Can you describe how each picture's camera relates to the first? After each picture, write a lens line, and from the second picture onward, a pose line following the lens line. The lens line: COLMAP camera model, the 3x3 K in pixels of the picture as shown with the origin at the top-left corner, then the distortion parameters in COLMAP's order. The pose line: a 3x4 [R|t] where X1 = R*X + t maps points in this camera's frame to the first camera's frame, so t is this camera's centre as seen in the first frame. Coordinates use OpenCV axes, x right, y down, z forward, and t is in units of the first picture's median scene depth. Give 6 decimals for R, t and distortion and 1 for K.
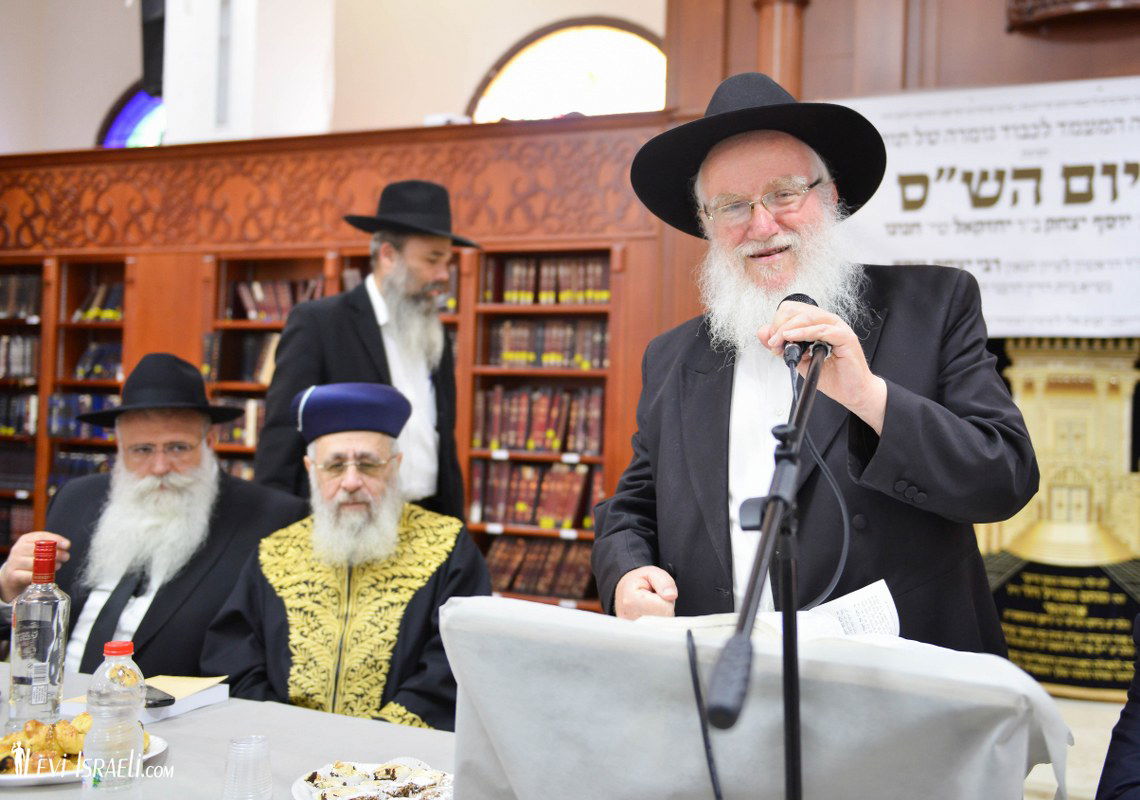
lens RADIAL K [[1216.3, 0, 646.6], [0, 1216.3, 369.9], [0, 0, 1]] dist [0.001374, 0.019799]
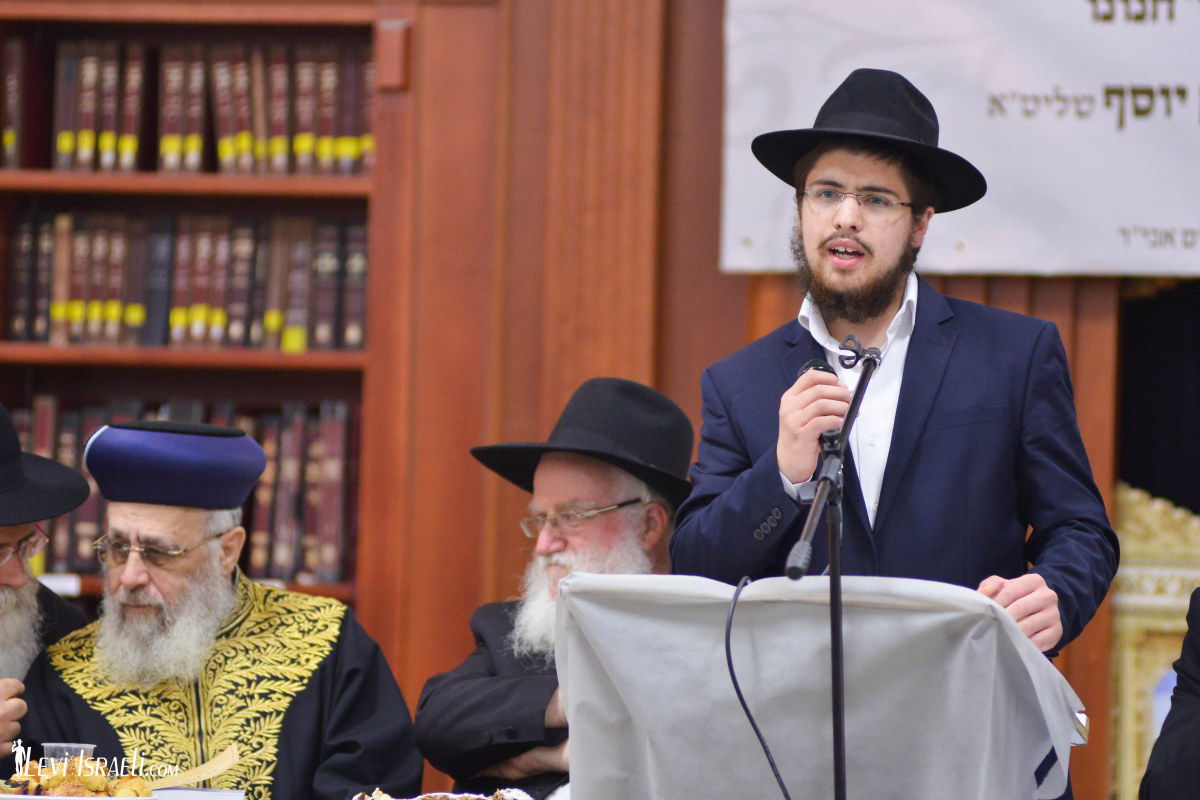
lens RADIAL K [[8343.5, 0, 600.0], [0, 8343.5, 400.0], [0, 0, 1]] dist [1.609246, -21.585593]
pose [[0.996704, -0.000165, 0.081120, -0.163628], [-0.001051, 0.999888, 0.014944, -0.023383], [-0.081113, -0.014980, 0.996592, -1.520694]]
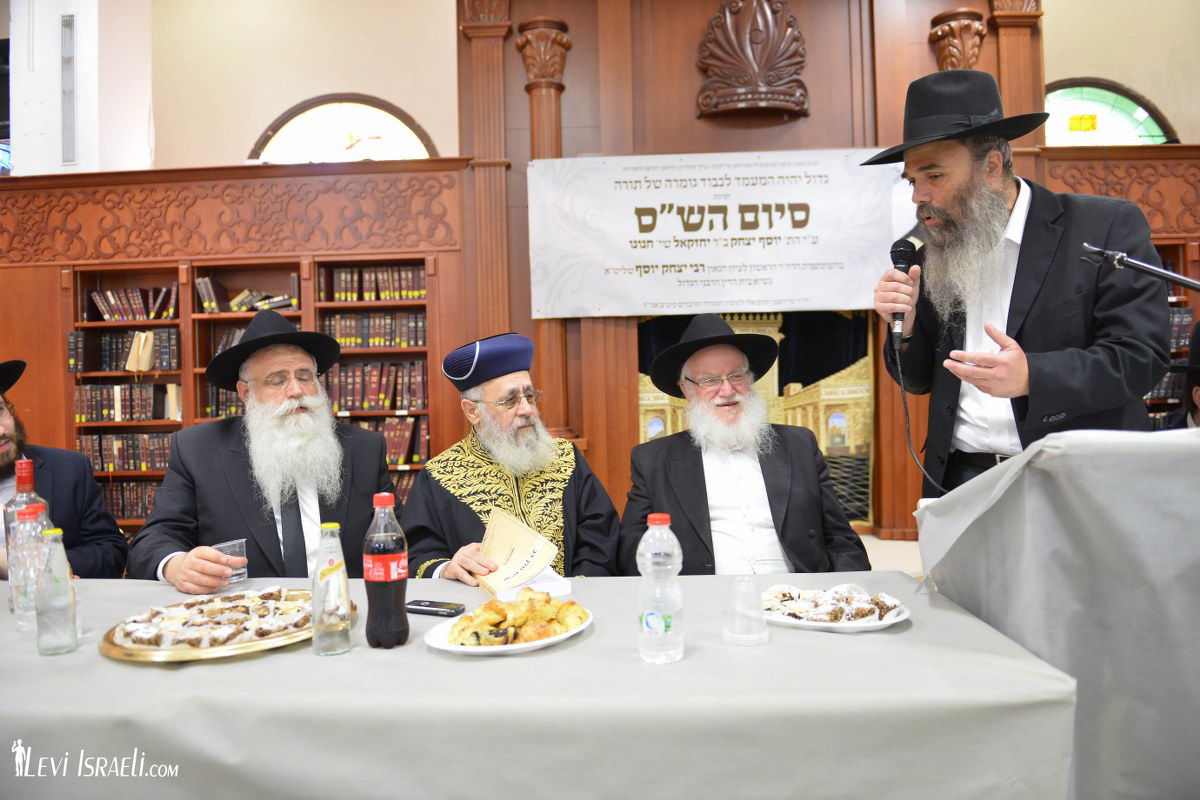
lens RADIAL K [[822.5, 0, 600.0], [0, 822.5, 400.0], [0, 0, 1]] dist [-0.059049, -0.002119]
pose [[0.924032, -0.059567, 0.377646, -0.200128], [0.040234, 0.997454, 0.058884, 0.012793], [-0.380192, -0.039216, 0.924076, 0.061451]]
